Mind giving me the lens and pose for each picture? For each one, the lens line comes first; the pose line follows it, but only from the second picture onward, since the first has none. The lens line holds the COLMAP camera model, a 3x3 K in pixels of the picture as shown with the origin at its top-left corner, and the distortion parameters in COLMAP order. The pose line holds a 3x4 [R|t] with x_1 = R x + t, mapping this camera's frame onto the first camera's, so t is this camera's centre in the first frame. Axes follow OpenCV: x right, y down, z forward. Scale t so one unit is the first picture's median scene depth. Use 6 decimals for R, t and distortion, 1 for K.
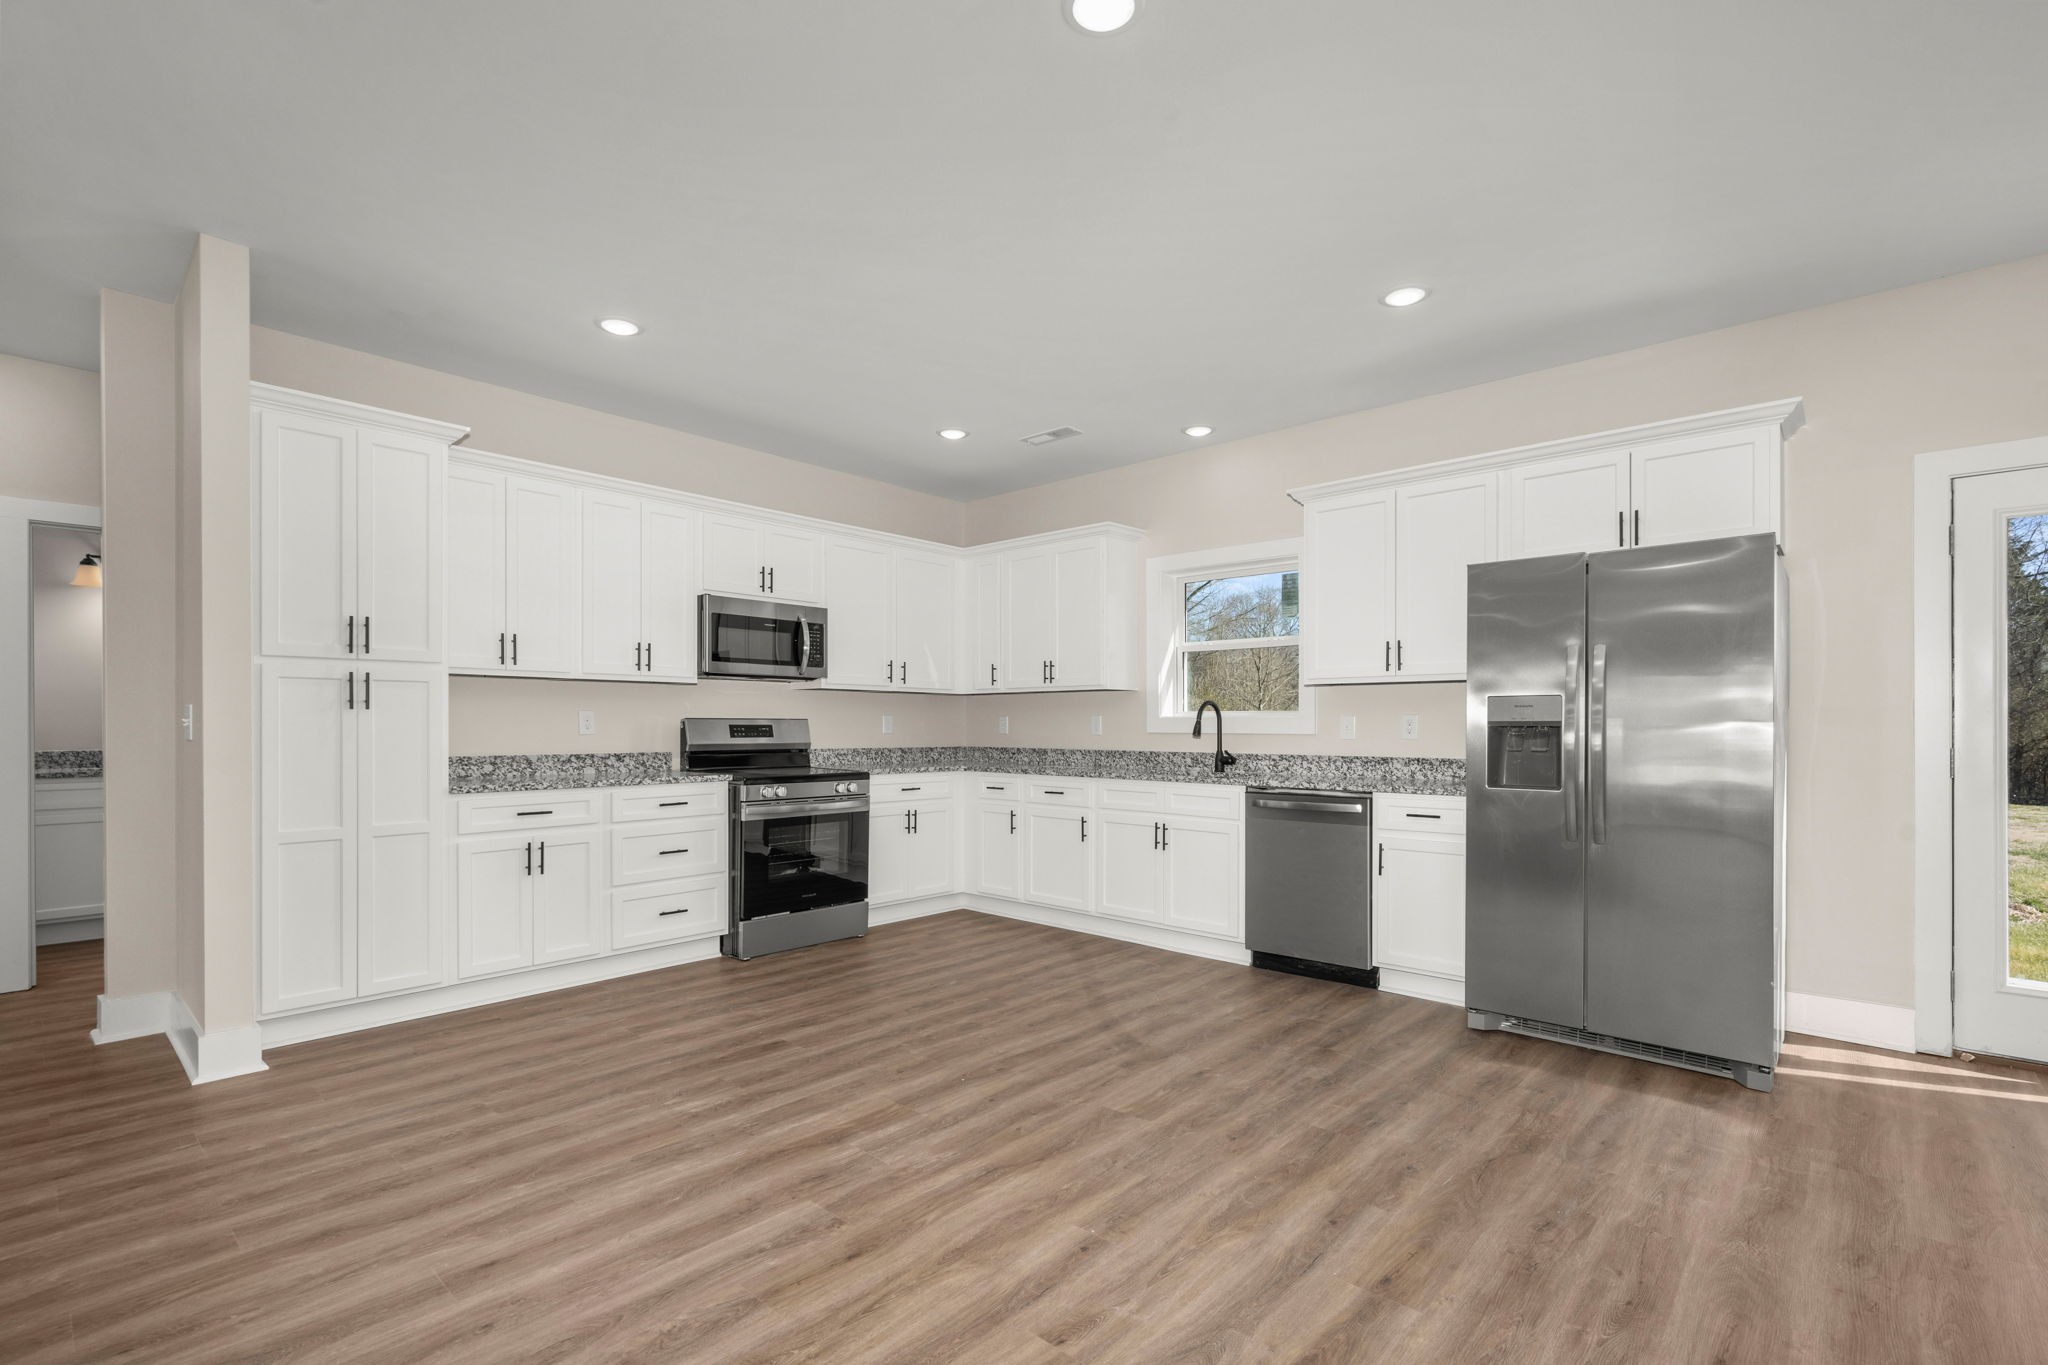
lens RADIAL K [[896.4, 0, 1024.9], [0, 896.4, 725.2], [0, 0, 1]] dist [-0.040522, 0.000108]
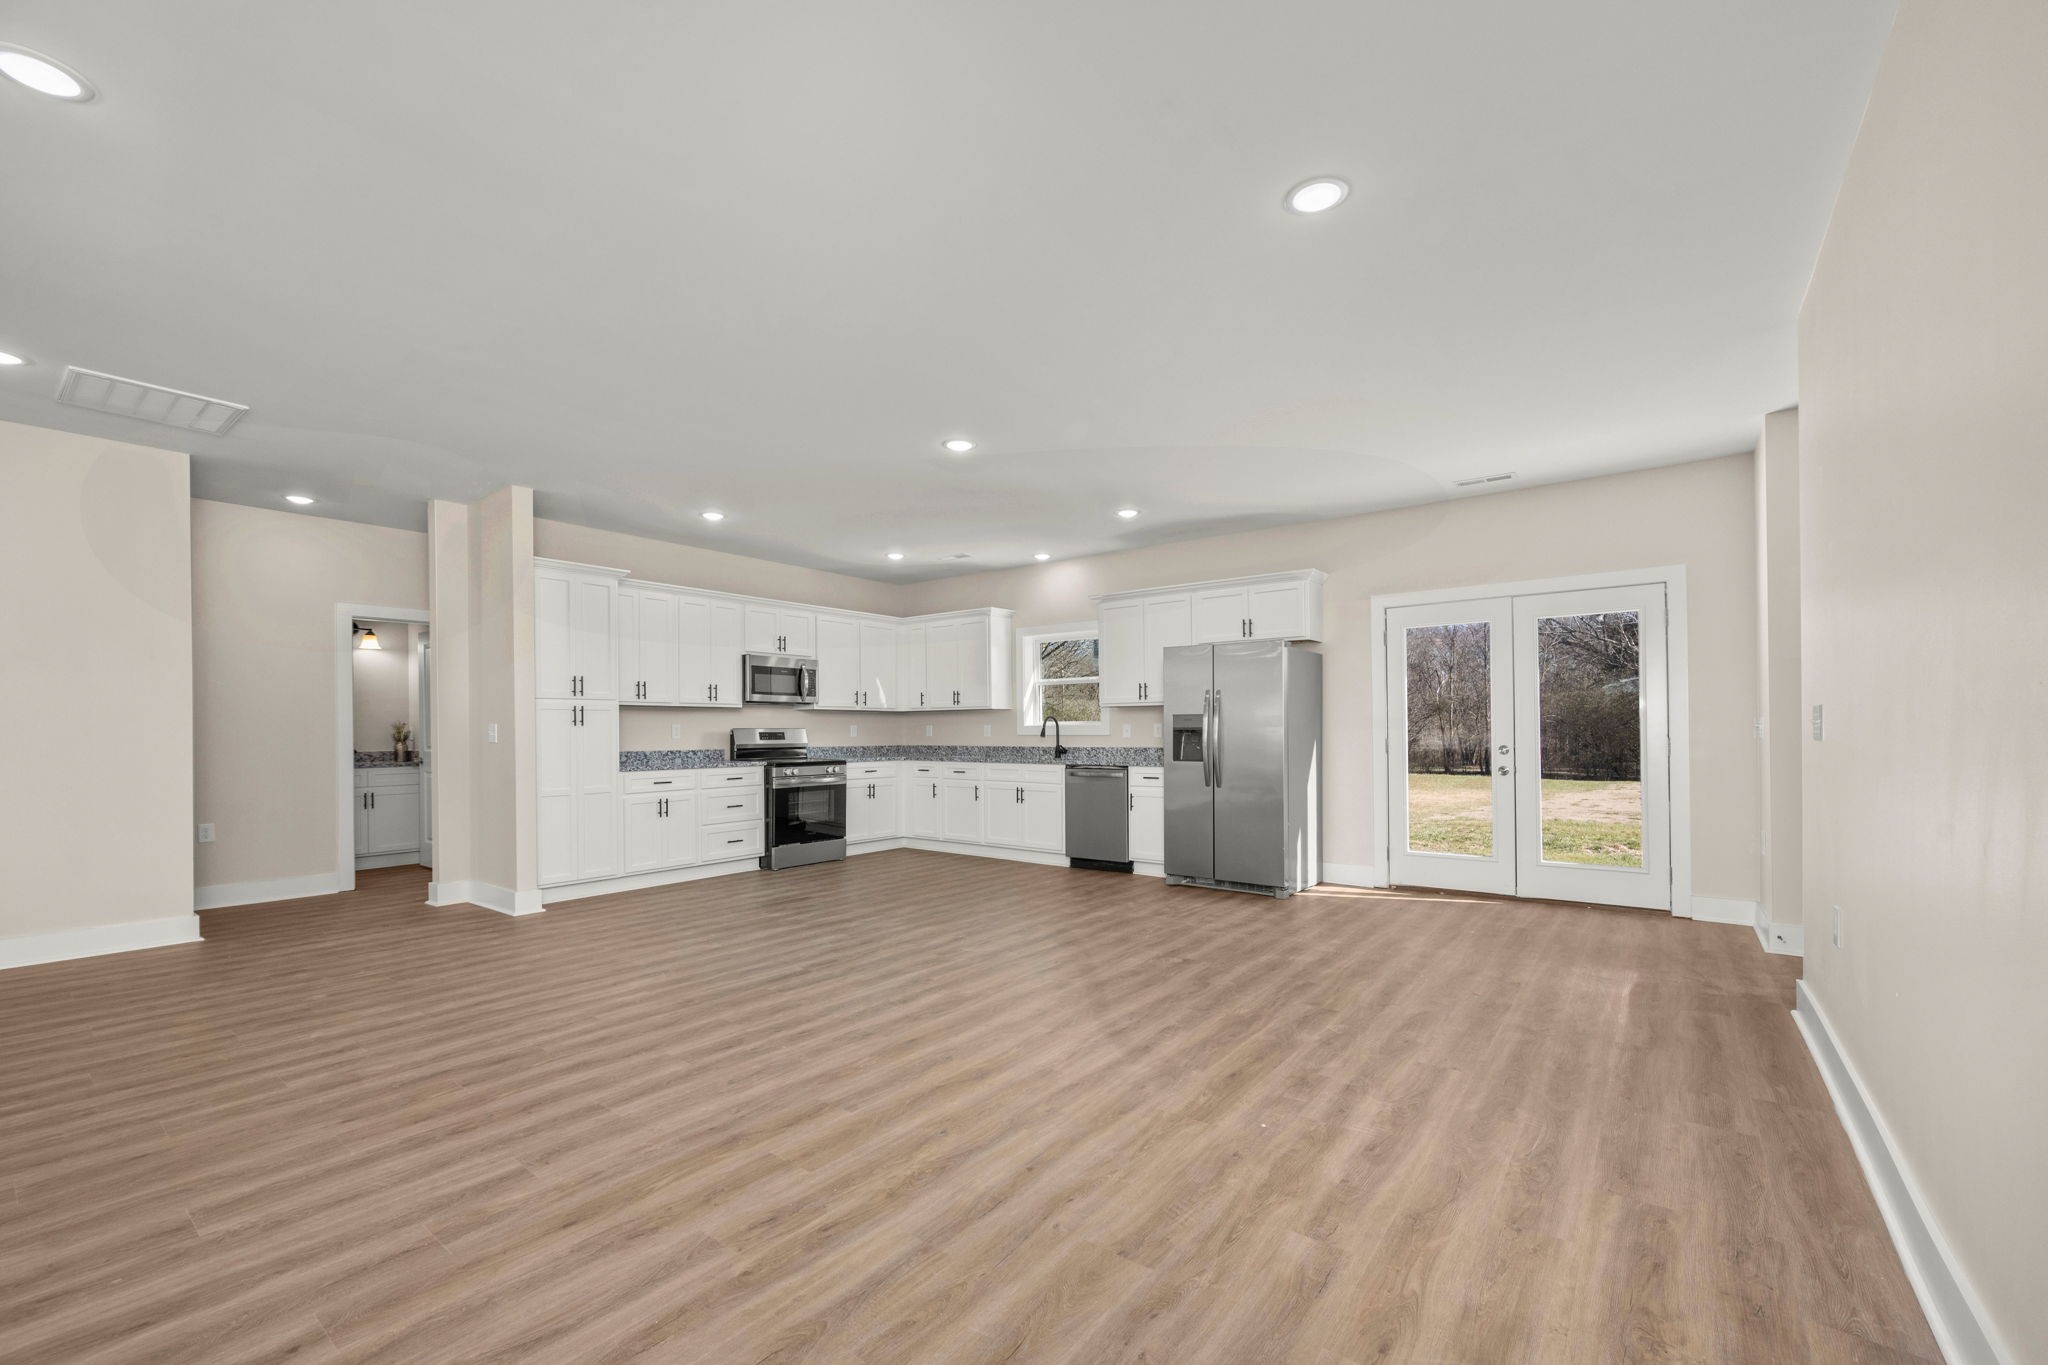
lens RADIAL K [[840.7, 0, 1020.8], [0, 840.7, 723.6], [0, 0, 1]] dist [-0.000768, 0.000149]
pose [[0.997182, -0.008171, 0.074570, 0.034048], [0.008840, 0.999924, -0.008641, 0.001018], [-0.074494, 0.009276, 0.997178, -0.604977]]
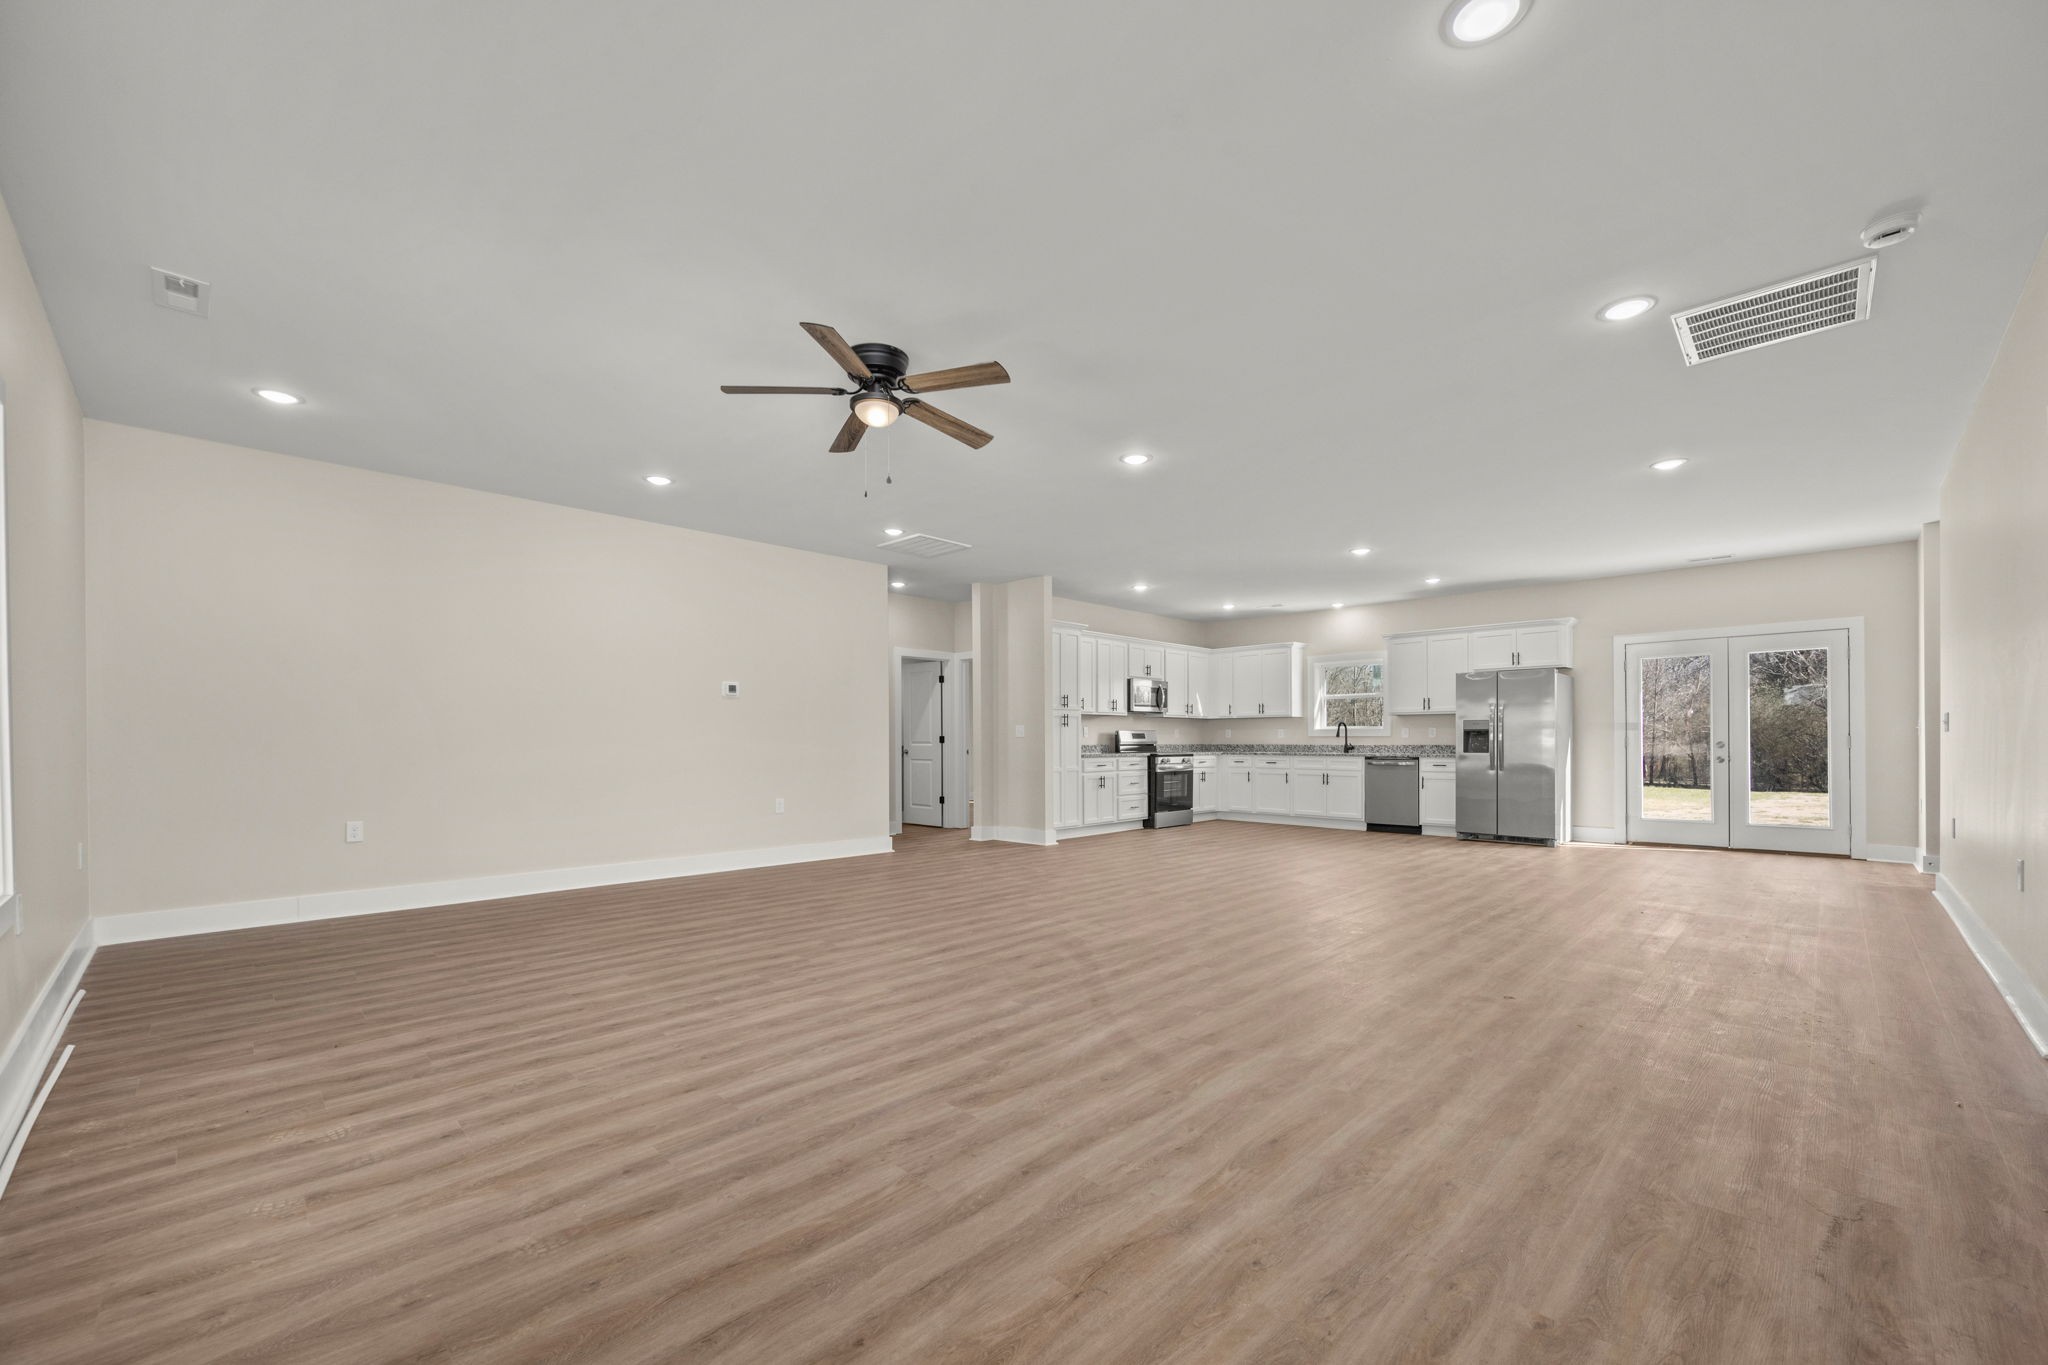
lens RADIAL K [[822.6, 0, 1029.7], [0, 822.6, 737.4], [0, 0, 1]] dist [-0.000413, -0.000159]
pose [[0.999002, -0.005329, -0.044347, -0.529284], [0.005093, 0.999972, -0.005419, 0.021343], [0.044375, 0.005188, 0.999001, -1.203864]]
